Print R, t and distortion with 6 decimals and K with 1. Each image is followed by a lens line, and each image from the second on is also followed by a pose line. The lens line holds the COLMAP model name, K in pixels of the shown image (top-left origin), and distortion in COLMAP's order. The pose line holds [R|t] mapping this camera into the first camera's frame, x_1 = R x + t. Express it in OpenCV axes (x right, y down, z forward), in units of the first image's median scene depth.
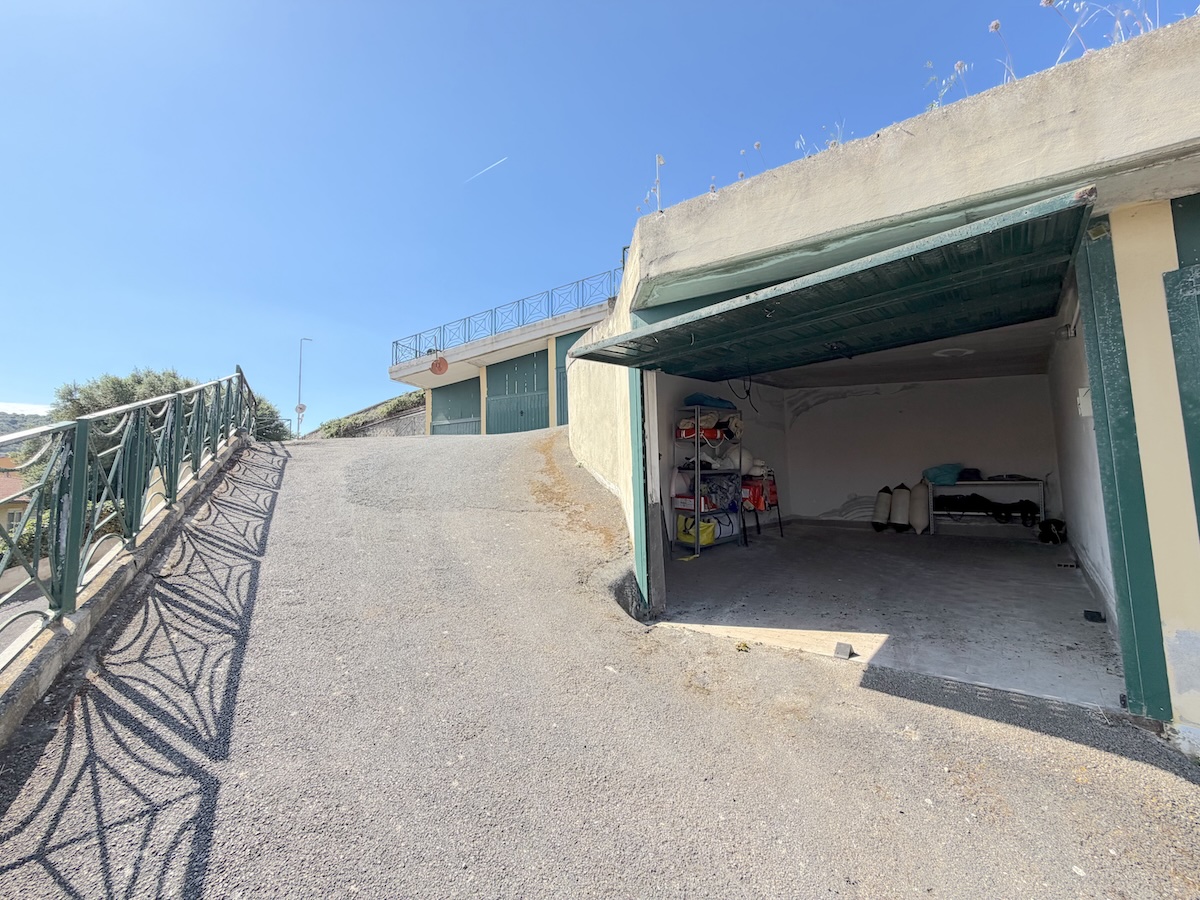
lens RADIAL K [[479.3, 0, 598.1], [0, 479.3, 451.8], [0, 0, 1]] dist [-0.000126, 0.000117]
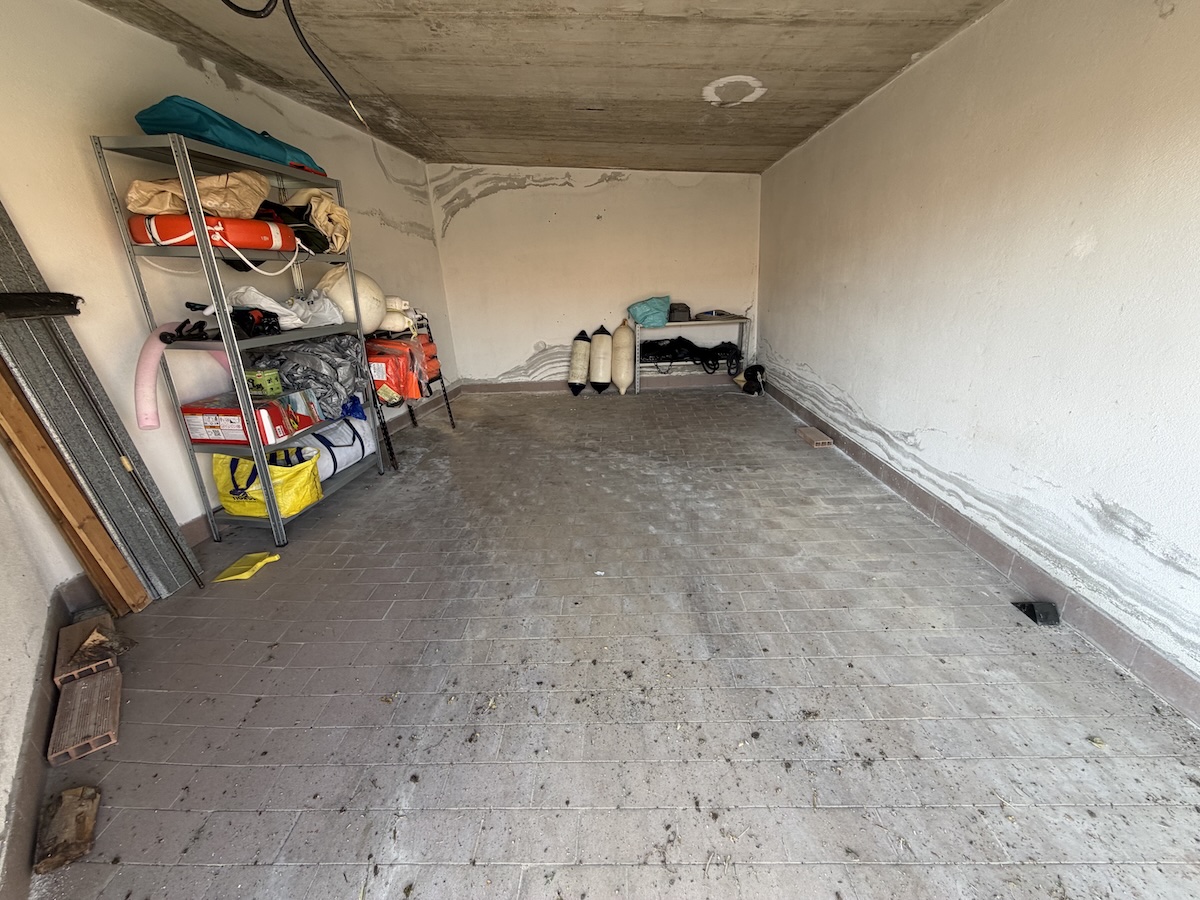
lens RADIAL K [[479.3, 0, 600.3], [0, 479.3, 453.7], [0, 0, 1]] dist [-0.000126, 0.000117]
pose [[0.766962, -0.221148, 0.602381, 0.162482], [-0.007851, 0.935434, 0.353414, -0.011086], [-0.641644, -0.275785, 0.715706, 0.464113]]
